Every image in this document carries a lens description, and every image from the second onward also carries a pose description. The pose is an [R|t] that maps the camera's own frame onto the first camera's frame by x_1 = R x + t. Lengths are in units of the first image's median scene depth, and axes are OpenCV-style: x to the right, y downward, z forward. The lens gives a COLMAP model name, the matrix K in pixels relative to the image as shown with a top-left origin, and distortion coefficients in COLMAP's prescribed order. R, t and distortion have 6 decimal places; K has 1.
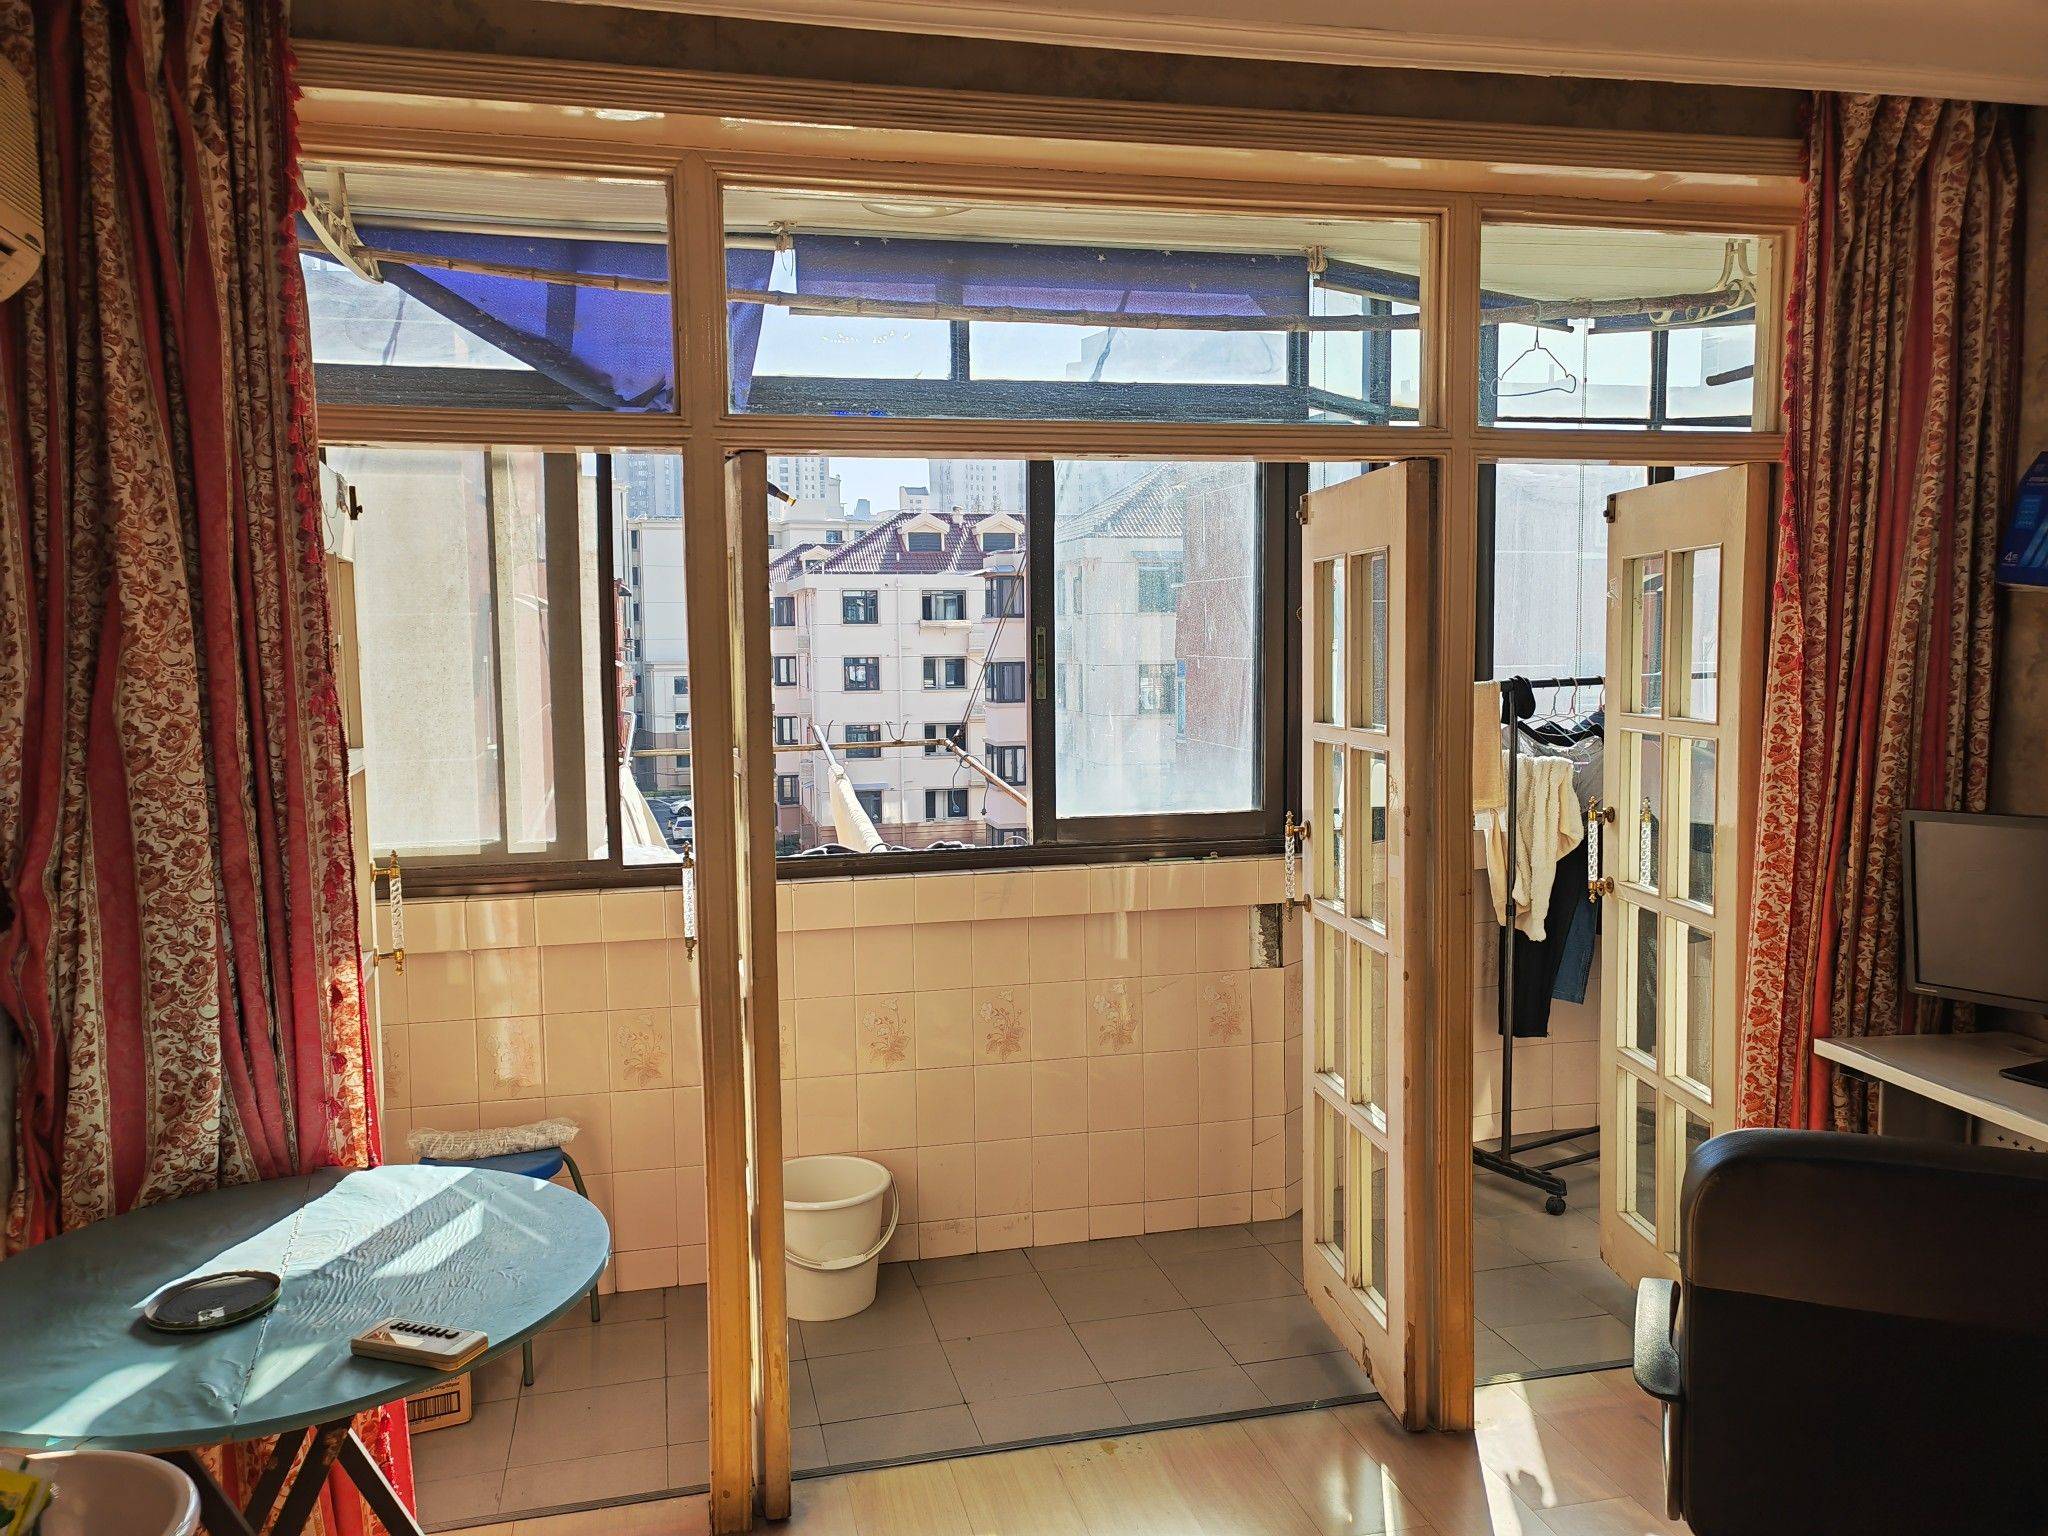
lens RADIAL K [[1527.8, 0, 1027.8], [0, 1527.8, 765.0], [0, 0, 1]] dist [0.032320, -0.015970]
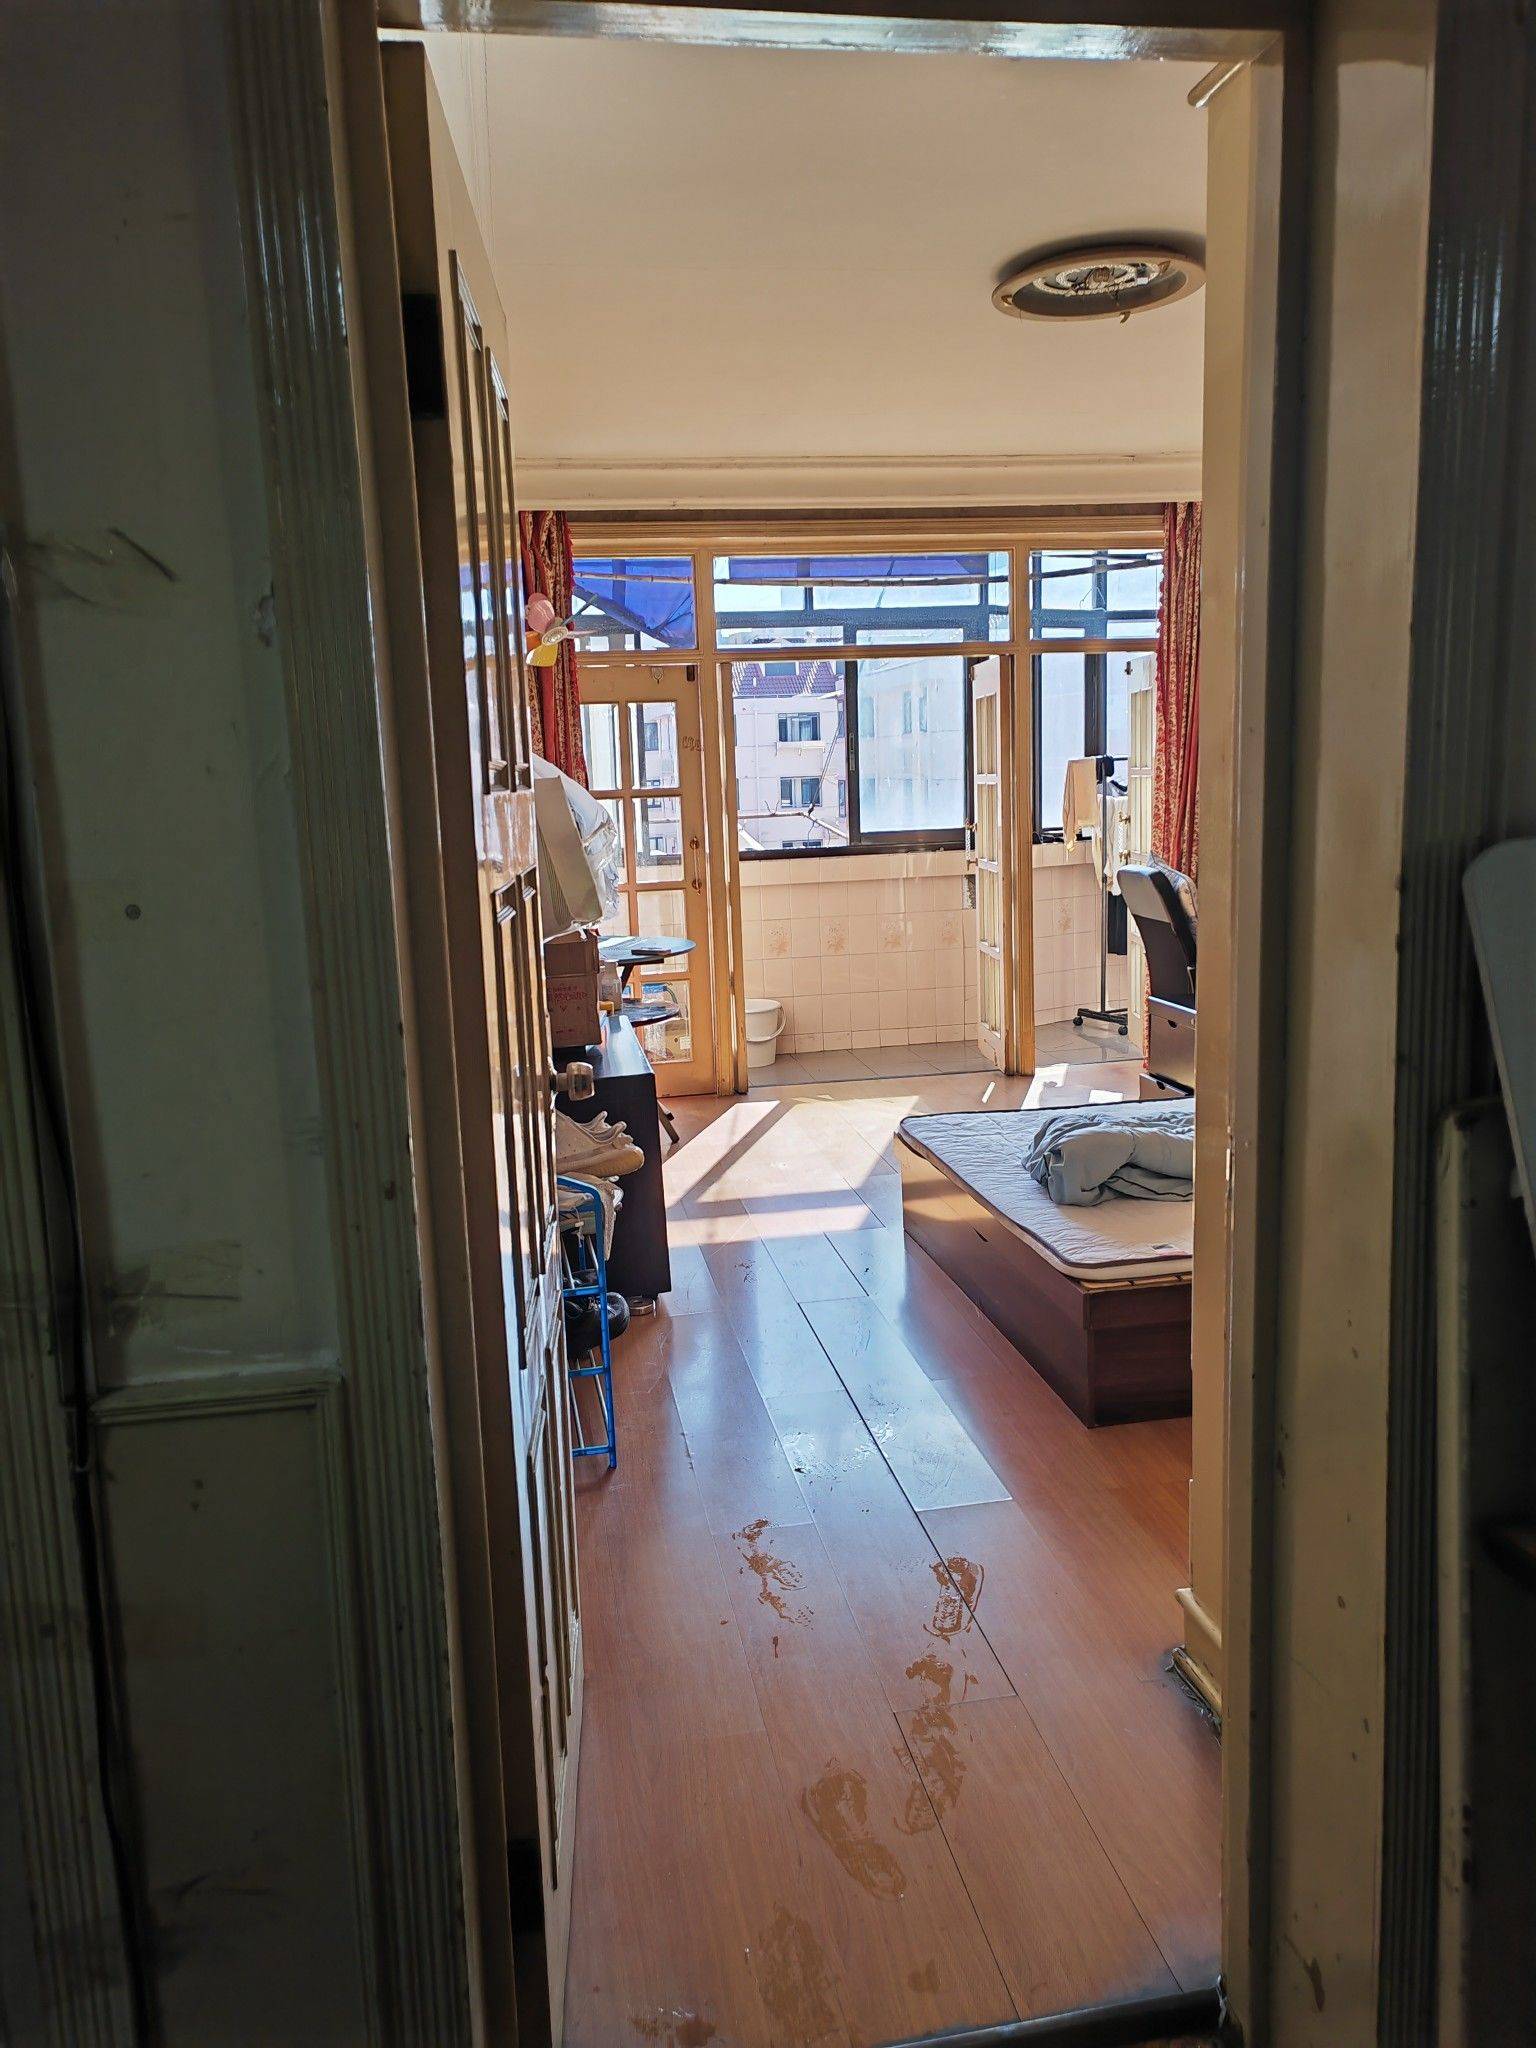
lens RADIAL K [[1527.8, 0, 772.0], [0, 1527.8, 1004.2], [0, 0, 1]] dist [0.032320, -0.015970]
pose [[0.997156, -0.009806, -0.074720, 0.070868], [0.015379, 0.997111, 0.074386, 0.153666], [0.073775, -0.075324, 0.994426, -1.405800]]
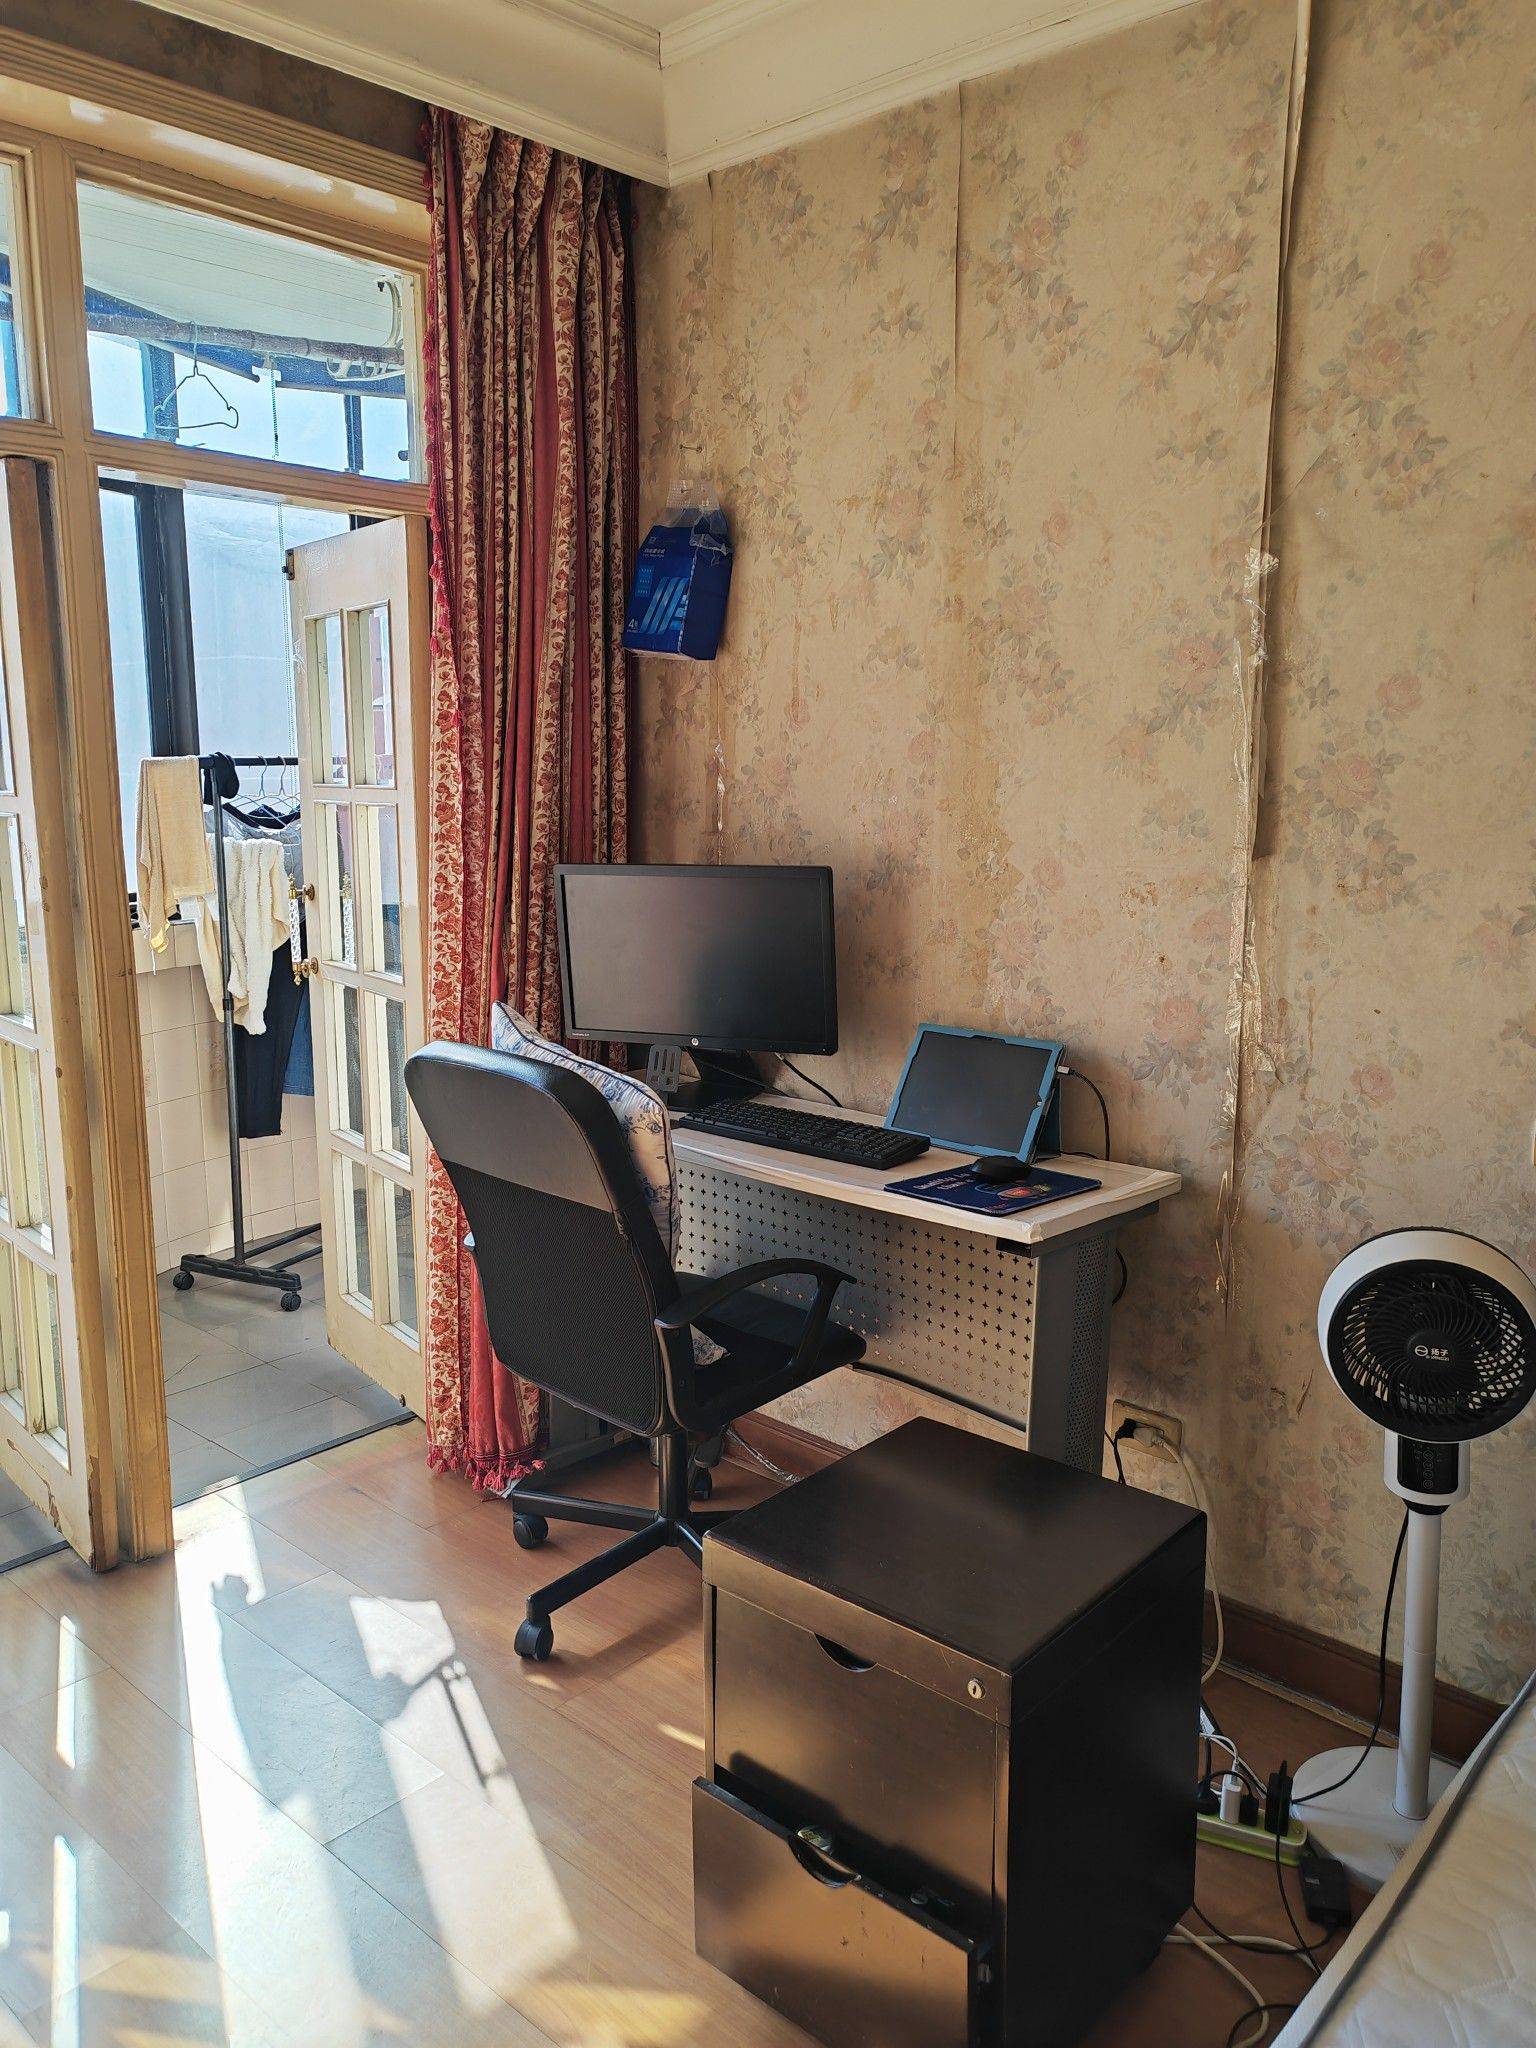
lens RADIAL K [[1527.8, 0, 770.0], [0, 1527.8, 1015.8], [0, 0, 1]] dist [0.032320, -0.015970]
pose [[0.827777, -0.075476, 0.555957, 0.102261], [0.029587, 0.995404, 0.091081, 0.039578], [-0.560276, -0.058946, 0.826206, 0.054803]]
